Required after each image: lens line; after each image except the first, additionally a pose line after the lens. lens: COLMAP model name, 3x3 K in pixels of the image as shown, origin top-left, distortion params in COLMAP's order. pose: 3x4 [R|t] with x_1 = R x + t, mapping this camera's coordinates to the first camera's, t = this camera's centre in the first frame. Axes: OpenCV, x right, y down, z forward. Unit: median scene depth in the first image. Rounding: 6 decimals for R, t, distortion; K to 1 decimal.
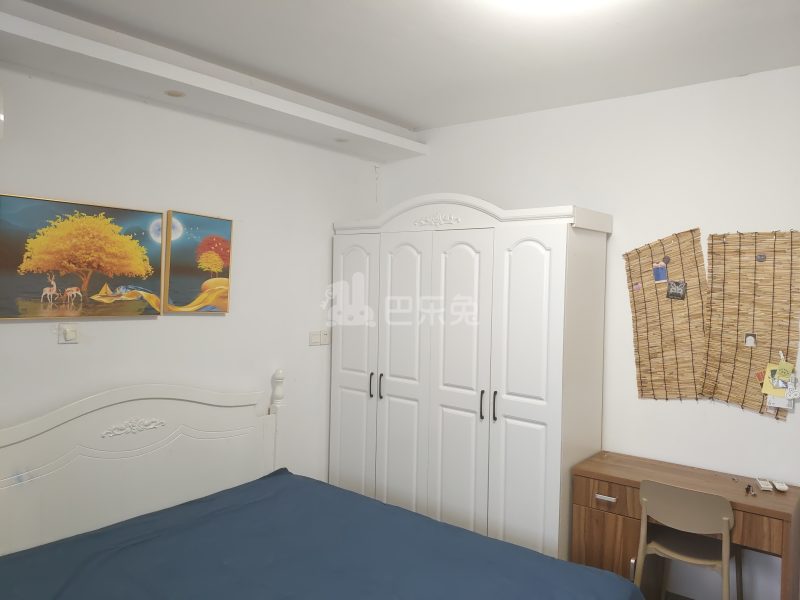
lens RADIAL K [[597.3, 0, 397.8], [0, 597.3, 304.3], [0, 0, 1]] dist [0.010730, -0.014035]
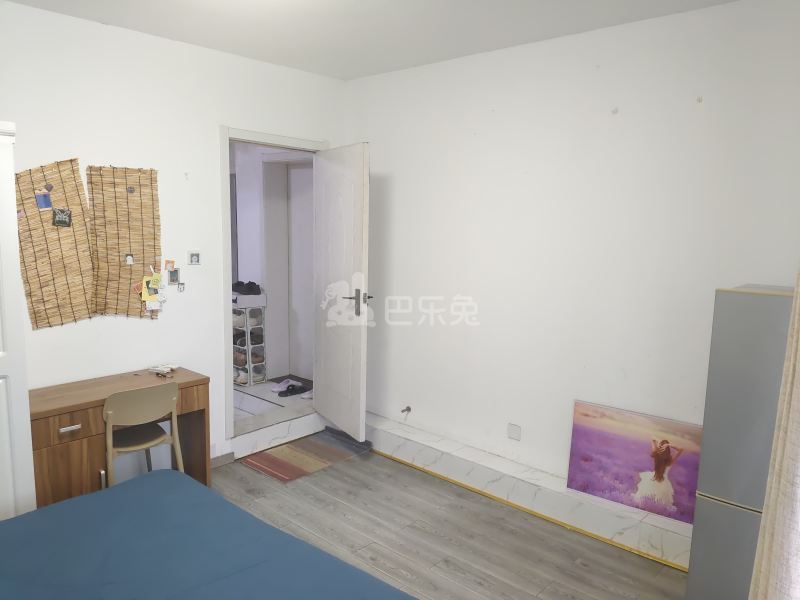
lens RADIAL K [[597.3, 0, 395.1], [0, 597.3, 304.7], [0, 0, 1]] dist [0.010730, -0.014035]
pose [[0.081618, -0.163571, 0.983150, -0.543432], [0.018178, 0.986521, 0.162622, -0.034329], [-0.996498, 0.004598, 0.083491, 0.356102]]
